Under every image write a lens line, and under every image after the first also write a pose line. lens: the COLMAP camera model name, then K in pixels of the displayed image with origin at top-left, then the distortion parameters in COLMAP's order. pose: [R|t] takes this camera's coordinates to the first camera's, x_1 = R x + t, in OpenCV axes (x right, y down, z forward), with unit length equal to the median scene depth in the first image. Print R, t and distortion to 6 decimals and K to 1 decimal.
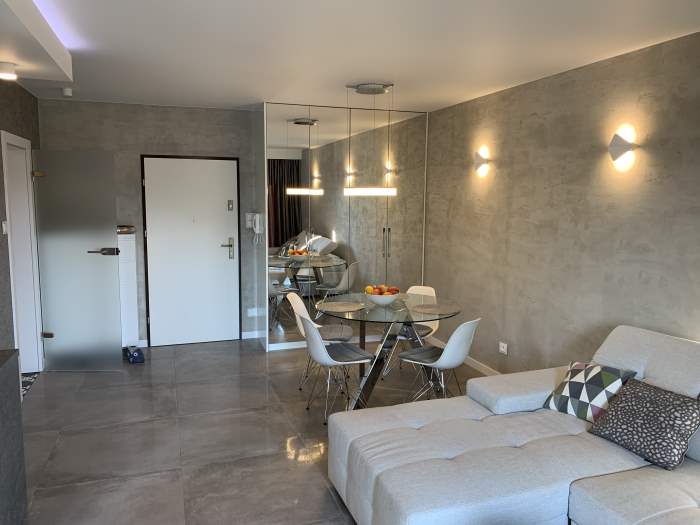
lens RADIAL K [[533.0, 0, 348.8], [0, 533.0, 259.8], [0, 0, 1]] dist [0.030960, -0.036996]
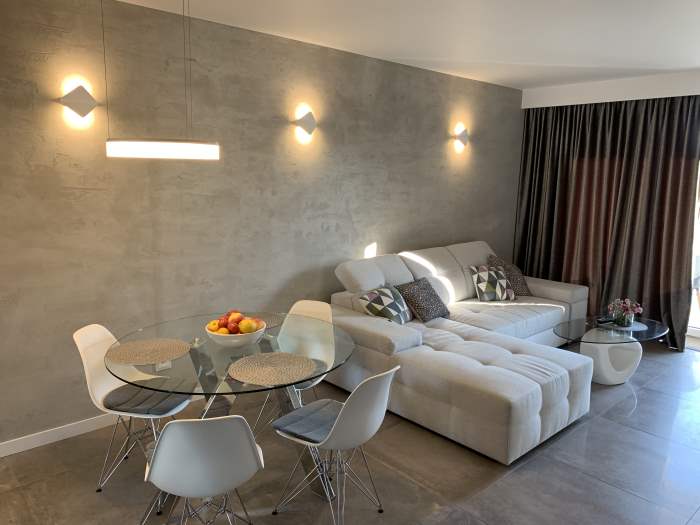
lens RADIAL K [[533.0, 0, 348.0], [0, 533.0, 266.5], [0, 0, 1]] dist [0.030960, -0.036996]
pose [[-0.389650, -0.171837, 0.904790, -0.579380], [0.092710, 0.970130, 0.224172, -0.139153], [-0.916285, 0.171232, -0.362080, 1.228871]]
